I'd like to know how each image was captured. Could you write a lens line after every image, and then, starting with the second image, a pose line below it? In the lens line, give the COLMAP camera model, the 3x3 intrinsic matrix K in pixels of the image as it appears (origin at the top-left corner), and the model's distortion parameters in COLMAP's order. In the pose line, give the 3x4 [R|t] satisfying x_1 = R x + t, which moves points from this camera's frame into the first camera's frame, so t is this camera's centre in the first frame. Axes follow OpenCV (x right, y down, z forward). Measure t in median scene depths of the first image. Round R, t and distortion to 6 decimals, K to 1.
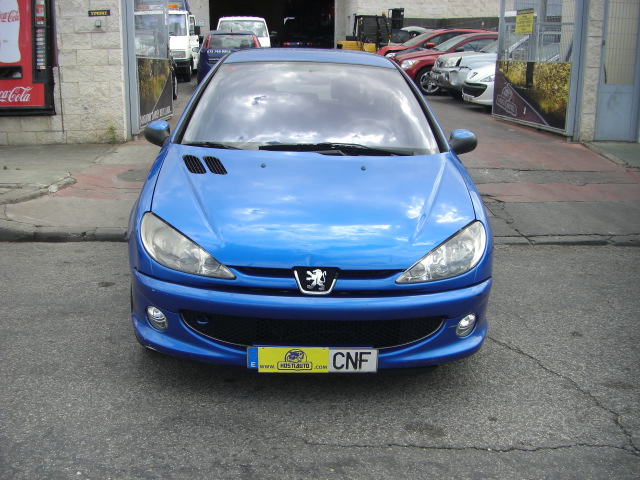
lens RADIAL K [[743.2, 0, 309.3], [0, 743.2, 291.7], [0, 0, 1]] dist [-0.182944, 0.078769]
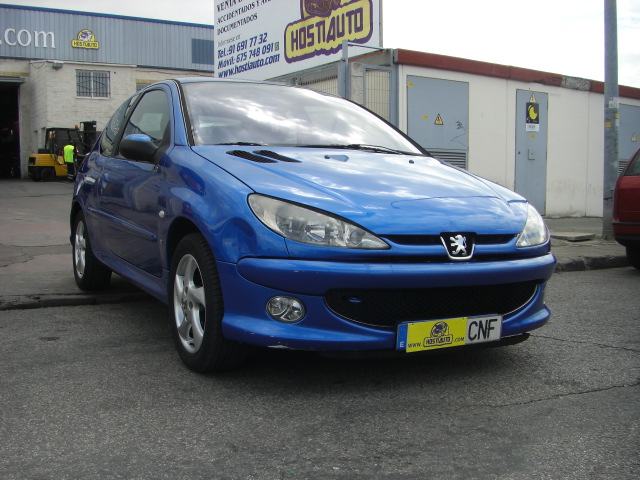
lens RADIAL K [[742.3, 0, 319.6], [0, 742.3, 249.0], [0, 0, 1]] dist [-0.146907, 0.008290]
pose [[0.883778, -0.047776, 0.465461, -0.593382], [0.151440, 0.970437, -0.187932, 0.140925], [-0.442722, 0.236579, 0.864886, 0.216004]]
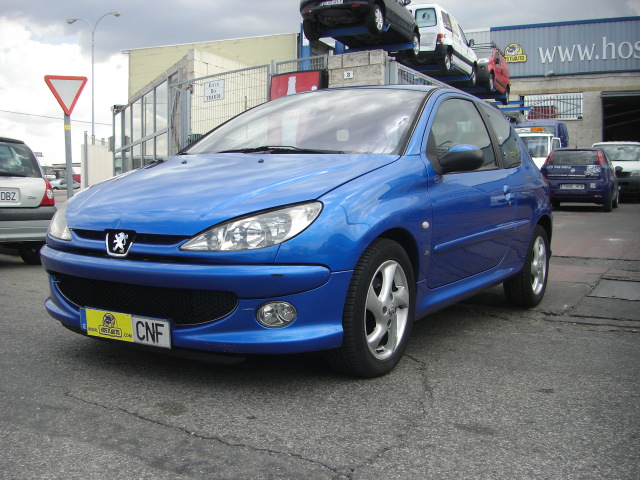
lens RADIAL K [[752.3, 0, 320.0], [0, 752.3, 240.0], [0, 0, 1]] dist [-0.147983, 0.040034]
pose [[0.828415, 0.024139, -0.559594, 0.787738], [-0.172394, 0.961561, -0.213732, 0.147736], [0.532924, 0.273530, 0.800733, 0.303657]]
